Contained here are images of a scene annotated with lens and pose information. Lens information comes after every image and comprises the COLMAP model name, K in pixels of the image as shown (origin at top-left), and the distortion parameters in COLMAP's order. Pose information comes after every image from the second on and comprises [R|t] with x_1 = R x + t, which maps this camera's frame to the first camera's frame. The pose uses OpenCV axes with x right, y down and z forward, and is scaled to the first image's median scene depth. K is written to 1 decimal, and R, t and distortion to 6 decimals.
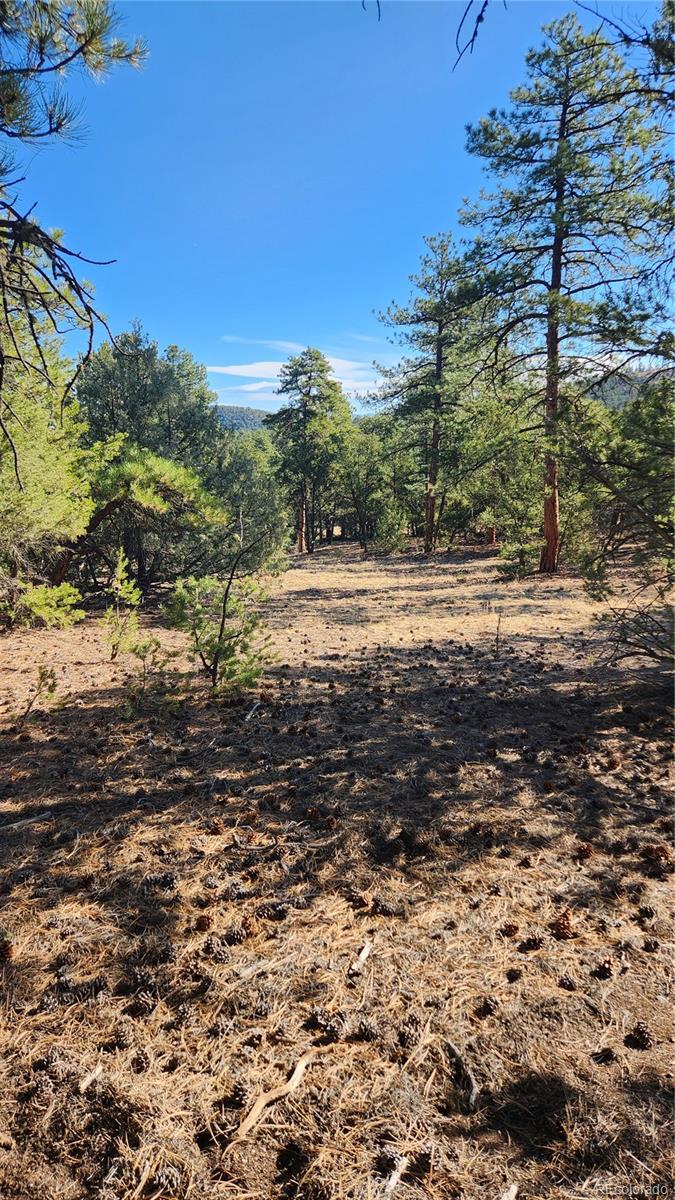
lens RADIAL K [[782.2, 0, 334.3], [0, 782.2, 589.1], [0, 0, 1]] dist [0.090116, -0.074435]
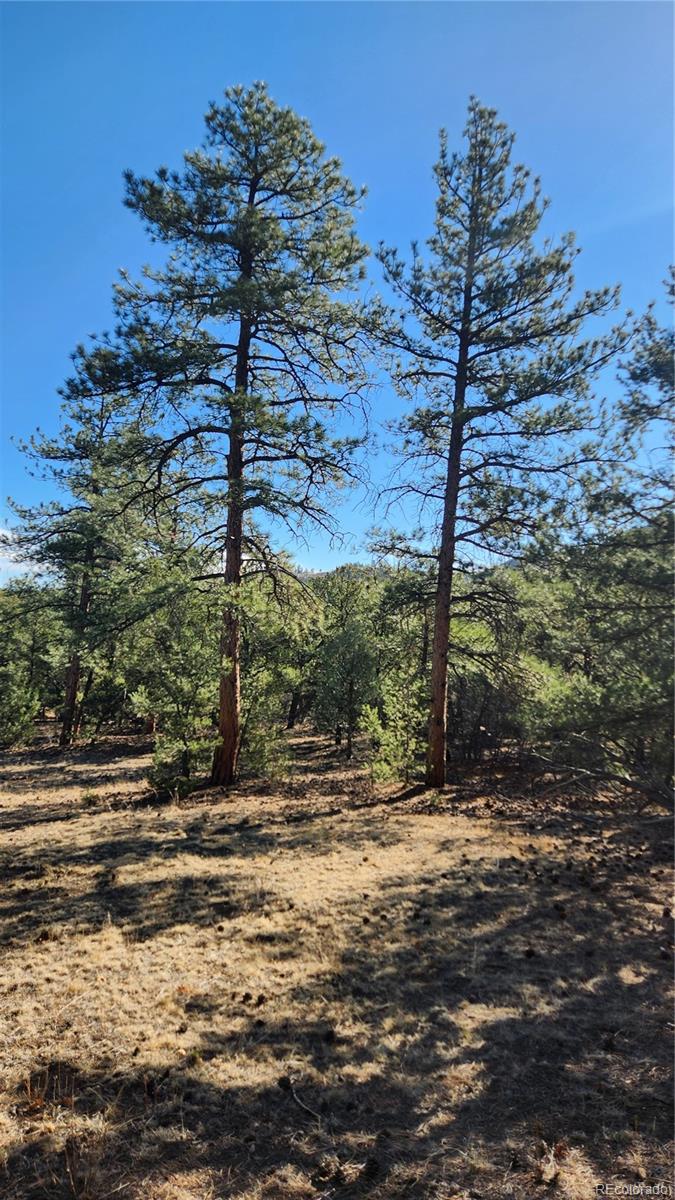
lens RADIAL K [[782.2, 0, 334.3], [0, 782.2, 589.1], [0, 0, 1]] dist [0.090116, -0.074435]
pose [[0.915618, 0.085197, 0.392919, 0.075497], [0.007303, 0.973604, -0.228126, -0.028892], [-0.401983, 0.211745, 0.890827, 0.308655]]
